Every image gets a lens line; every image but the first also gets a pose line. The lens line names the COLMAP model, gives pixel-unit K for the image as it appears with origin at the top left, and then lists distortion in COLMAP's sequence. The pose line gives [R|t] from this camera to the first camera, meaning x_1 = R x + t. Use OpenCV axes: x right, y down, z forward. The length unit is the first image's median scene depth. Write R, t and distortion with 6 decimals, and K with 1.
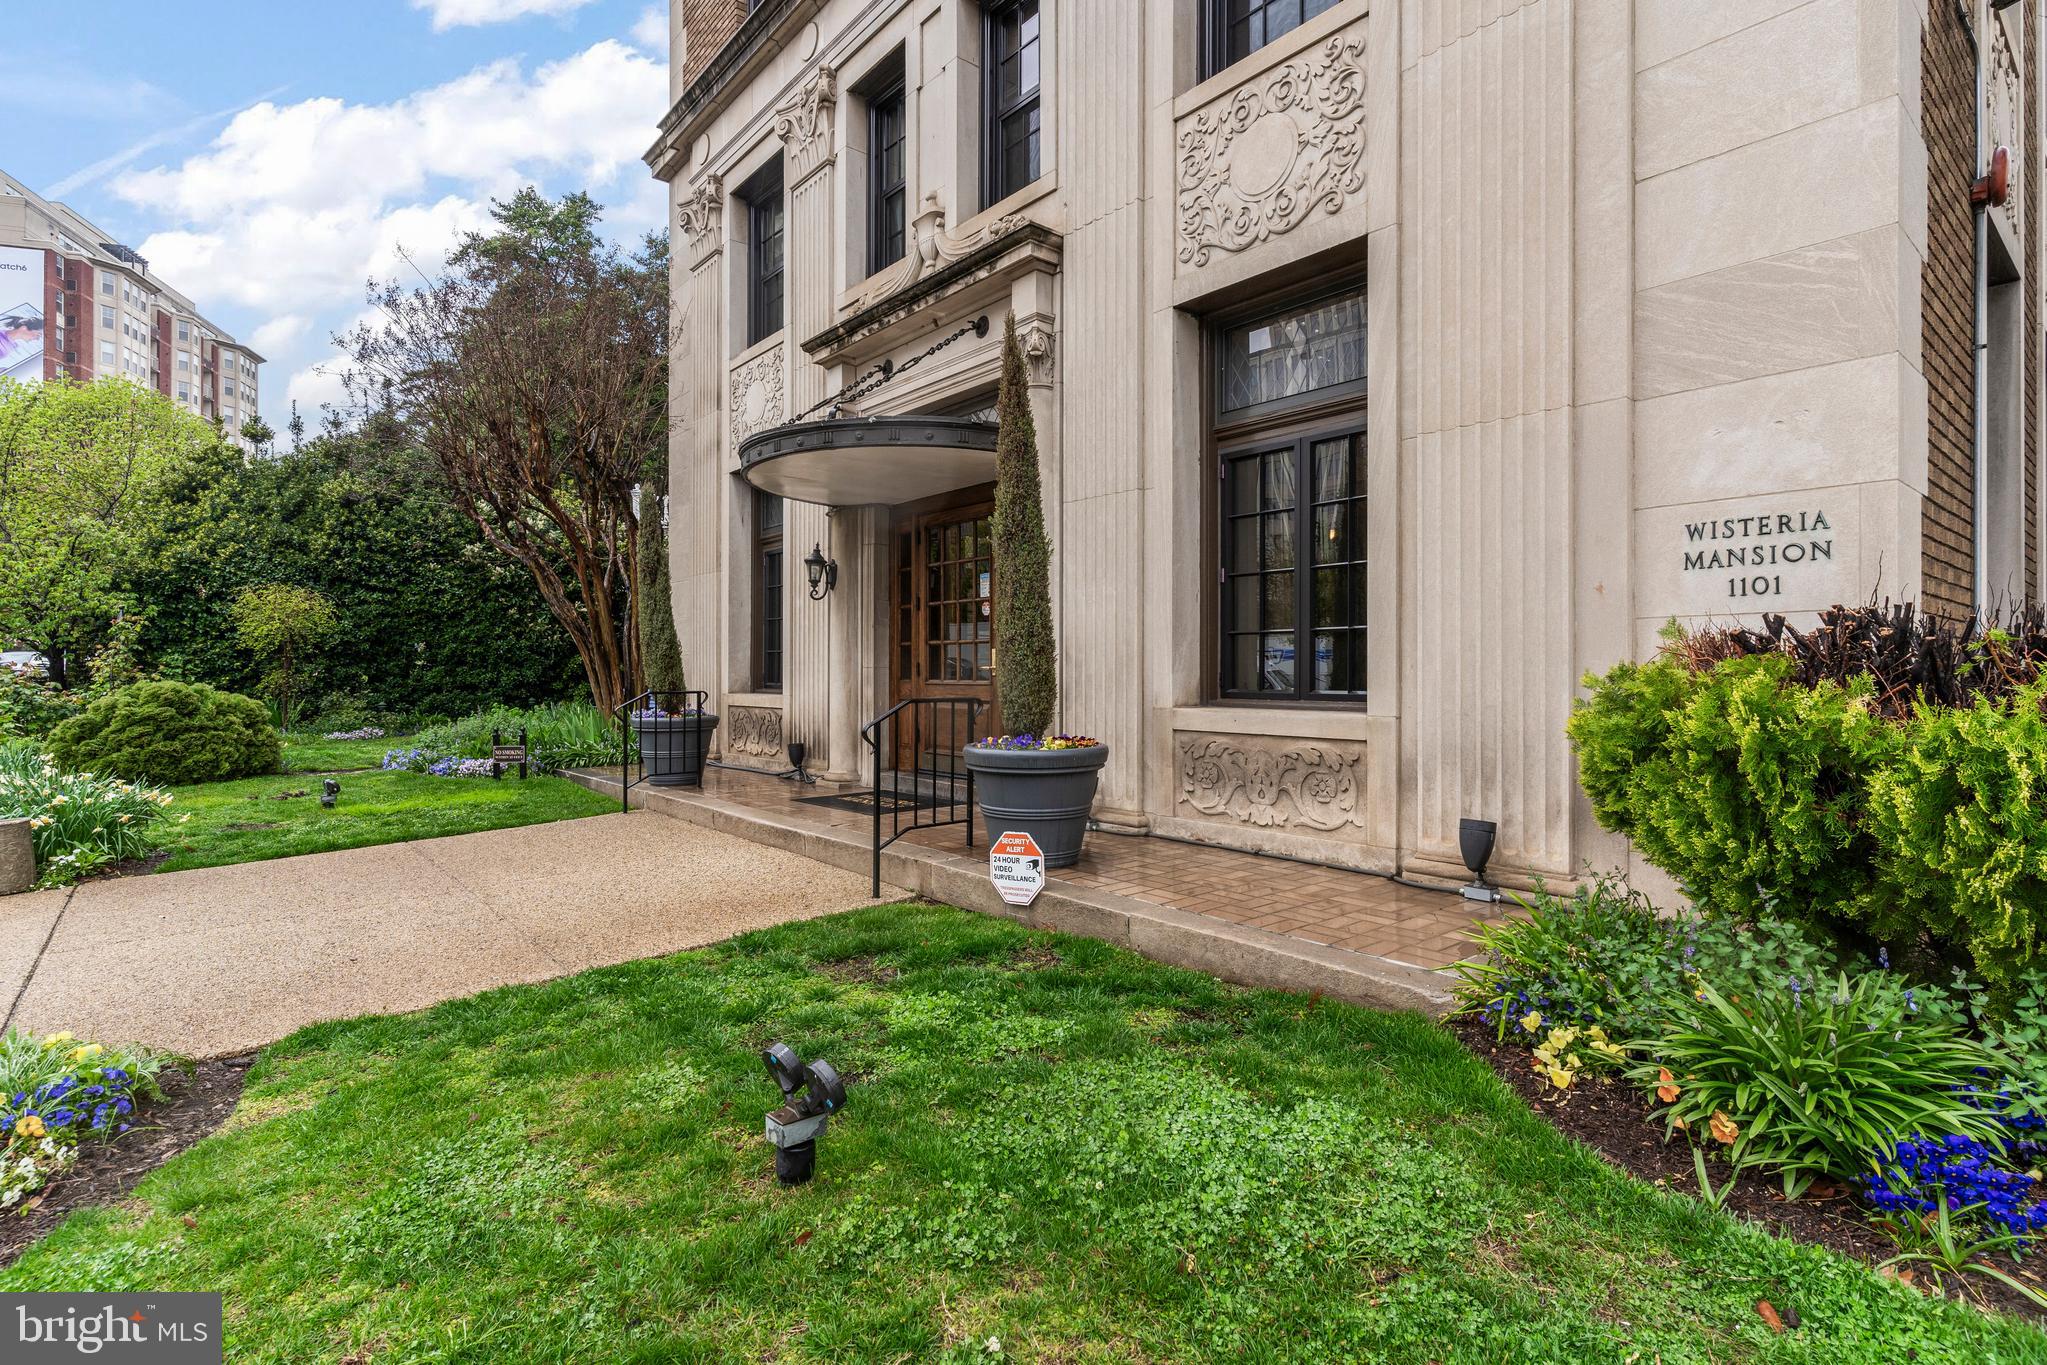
lens RADIAL K [[980.3, 0, 1023.5], [0, 980.3, 682.5], [0, 0, 1]] dist [0.004731, -0.000459]
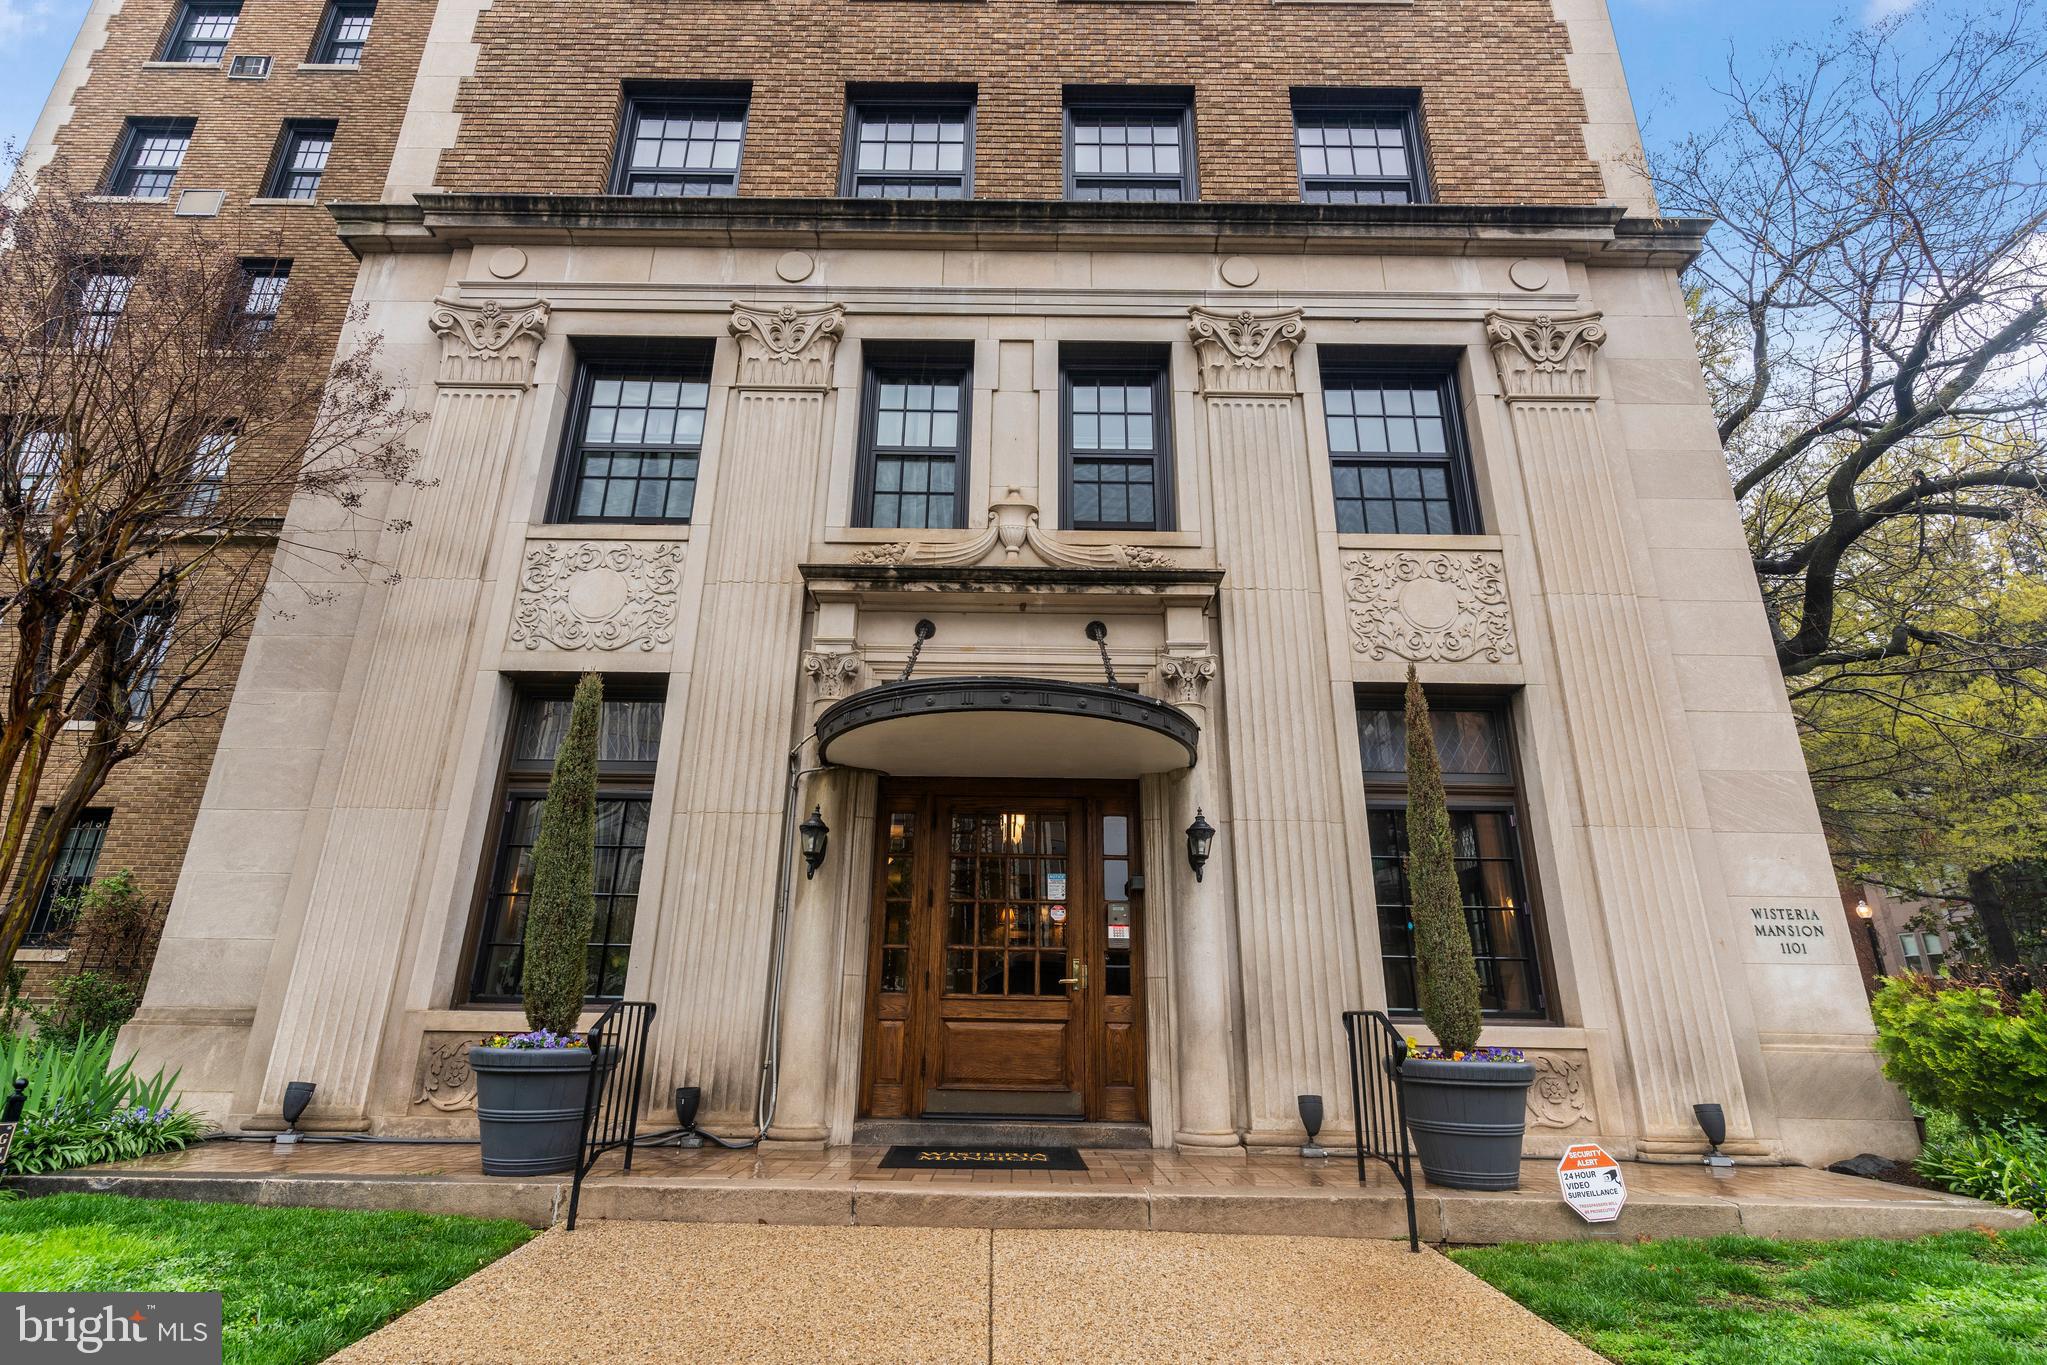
lens RADIAL K [[980.3, 0, 1023.5], [0, 980.3, 682.5], [0, 0, 1]] dist [0.004731, -0.000459]
pose [[0.651594, 0.254091, 0.714747, -1.015197], [-0.009055, 0.944770, -0.327608, 0.028420], [-0.758514, 0.206995, 0.617907, 0.553876]]
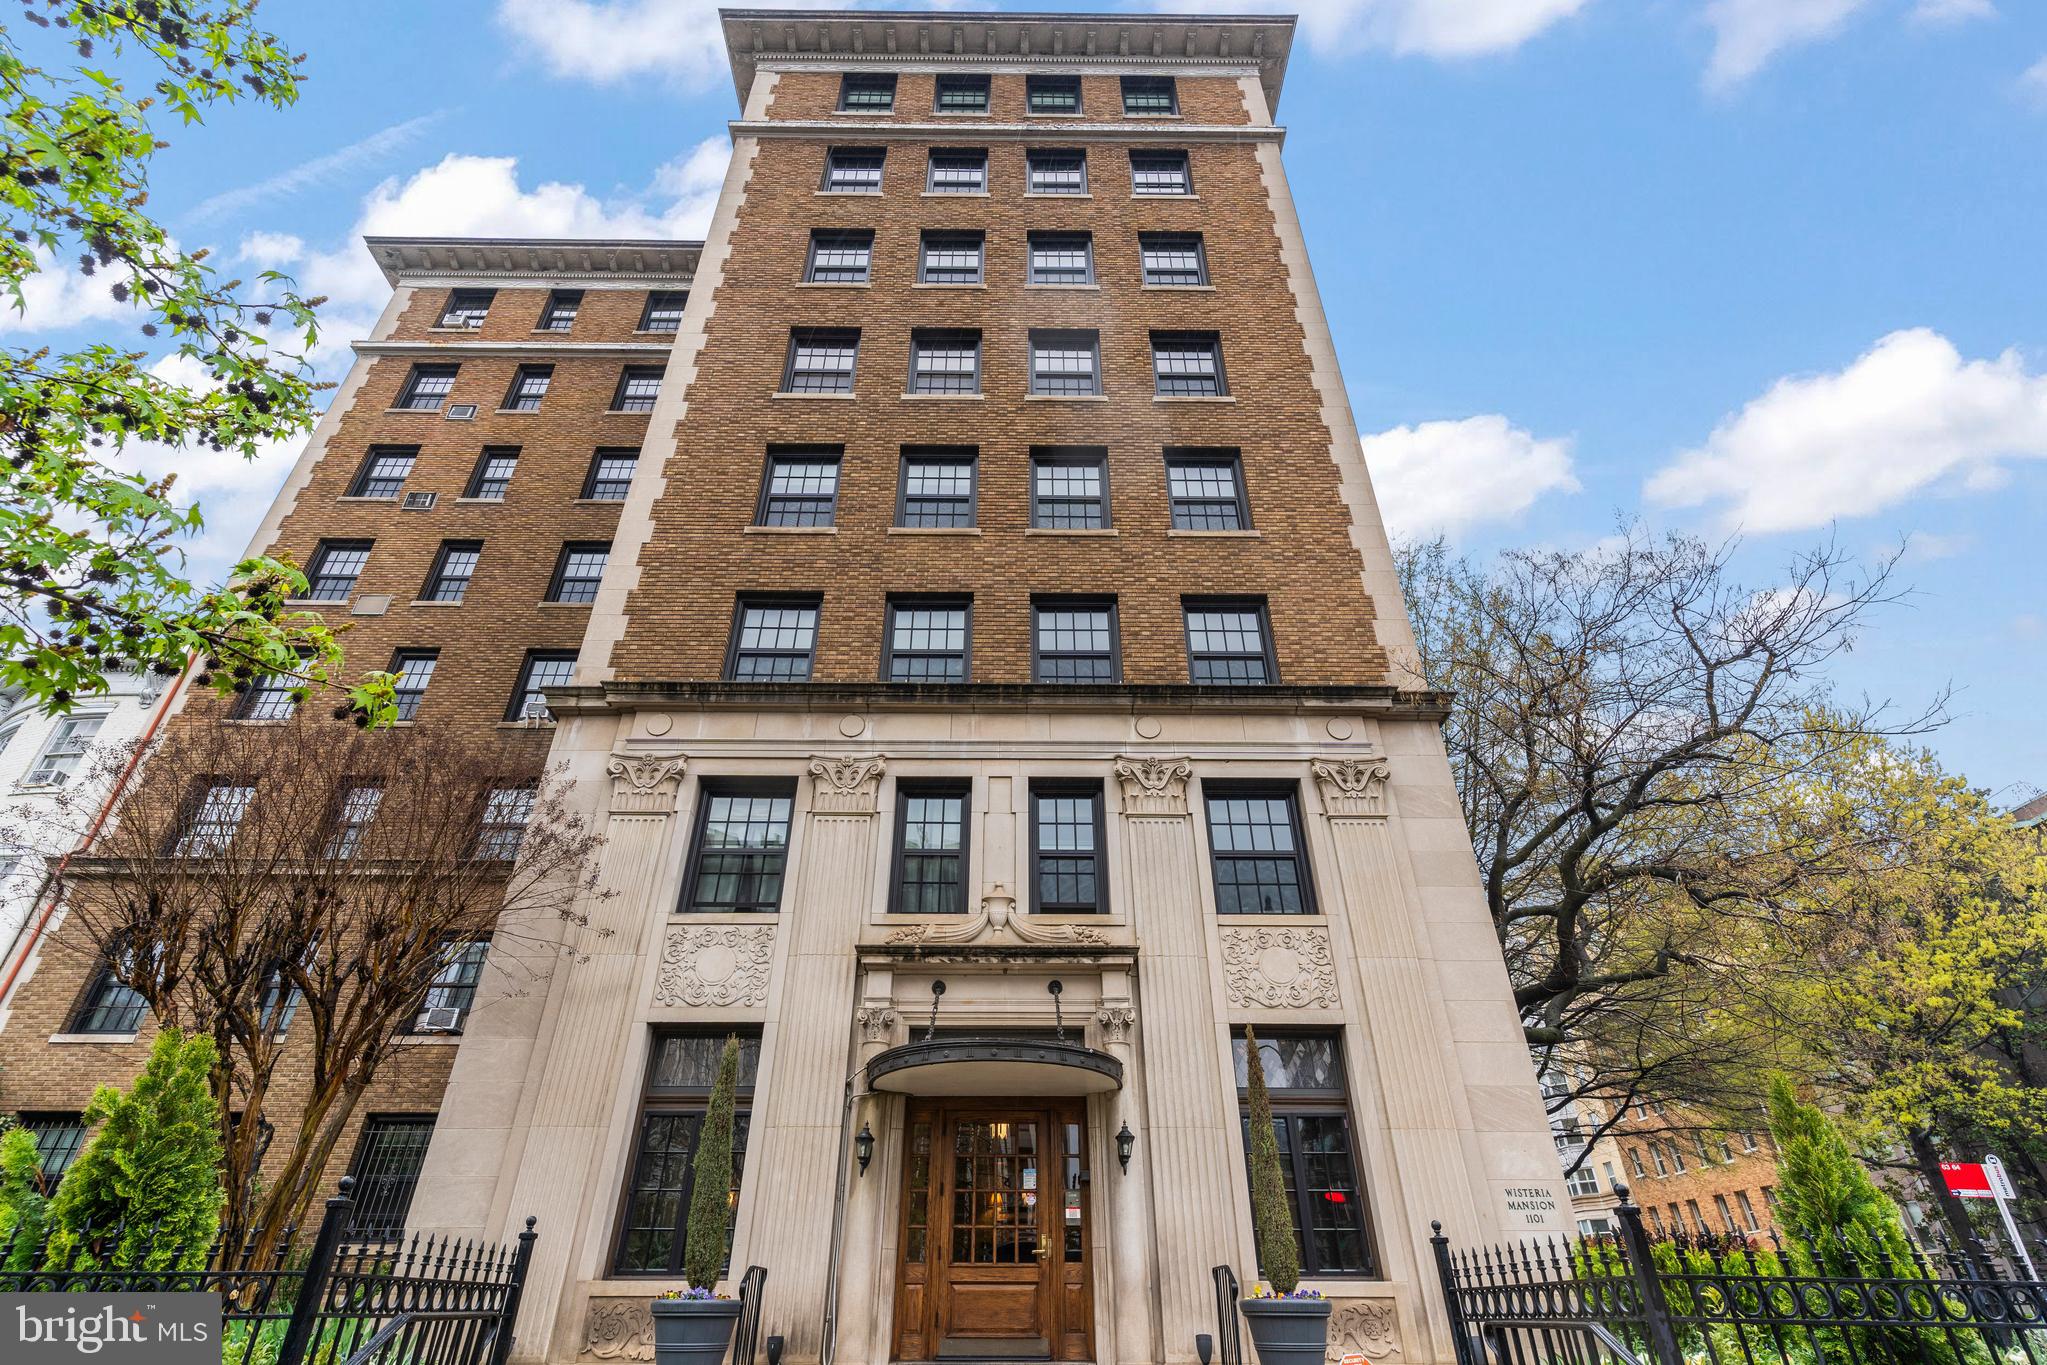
lens RADIAL K [[980.3, 0, 1023.5], [0, 980.3, 682.5], [0, 0, 1]] dist [0.004731, -0.000459]
pose [[0.645473, 0.416431, 0.640274, -1.547431], [0.004934, 0.836001, -0.548705, 0.088599], [-0.763767, 0.357334, 0.537561, 0.081301]]
